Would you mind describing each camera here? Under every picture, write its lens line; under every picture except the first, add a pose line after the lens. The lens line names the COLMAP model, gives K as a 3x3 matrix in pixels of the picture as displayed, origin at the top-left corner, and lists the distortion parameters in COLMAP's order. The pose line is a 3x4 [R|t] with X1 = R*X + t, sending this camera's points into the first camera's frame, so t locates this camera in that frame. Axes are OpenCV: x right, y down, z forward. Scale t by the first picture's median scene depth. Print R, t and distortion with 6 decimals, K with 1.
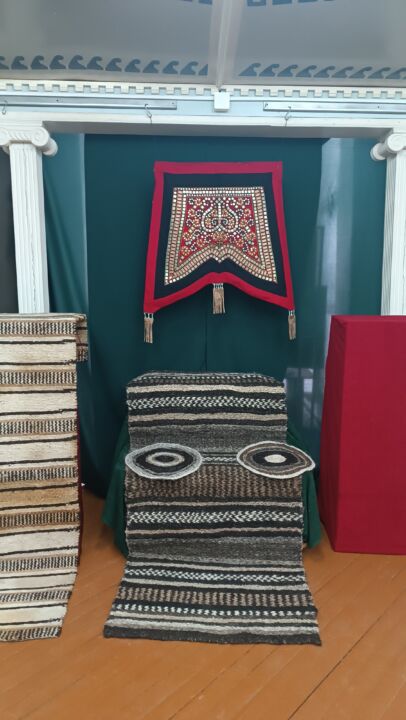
lens RADIAL K [[461.2, 0, 215.6], [0, 461.2, 354.9], [0, 0, 1]] dist [0.016865, 0.001718]
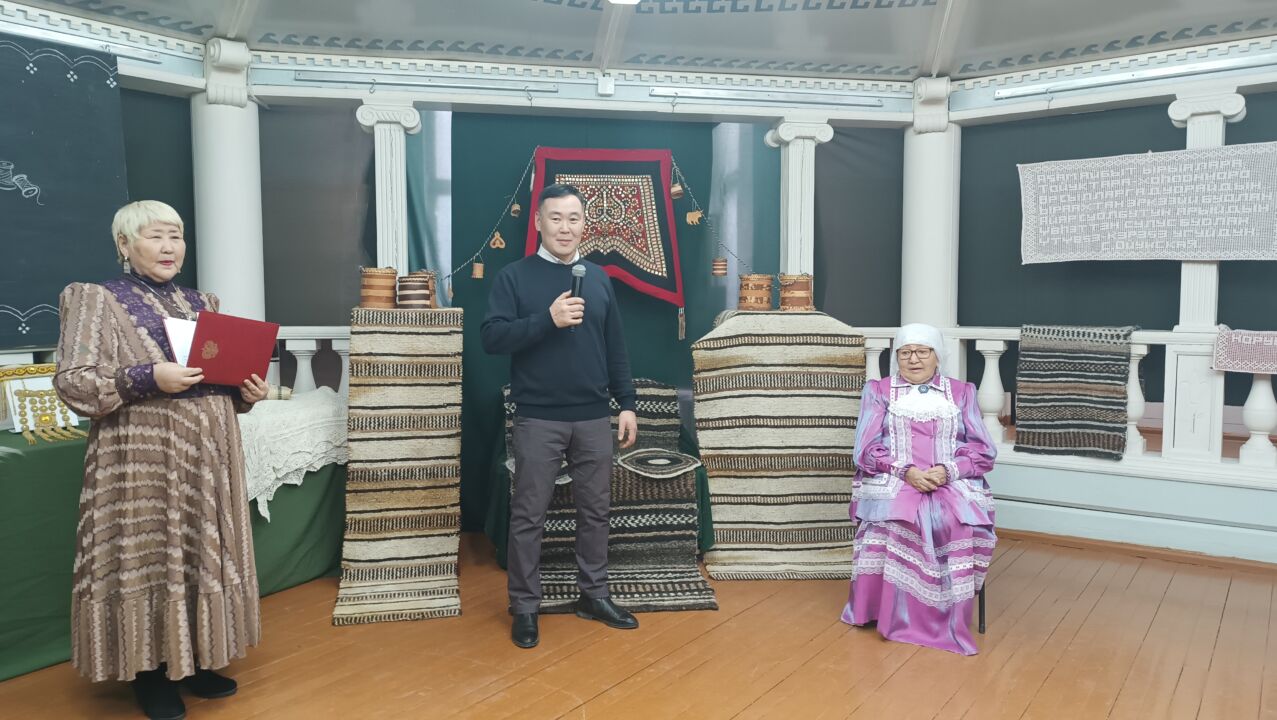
lens RADIAL K [[991.8, 0, 667.4], [0, 991.8, 334.9], [0, 0, 1]] dist [0.000026, -0.092900]
pose [[0.989671, 0.005196, 0.143260, -0.167398], [0.011421, 0.993308, -0.114926, 0.207104], [-0.142899, 0.115375, 0.982990, -1.041954]]
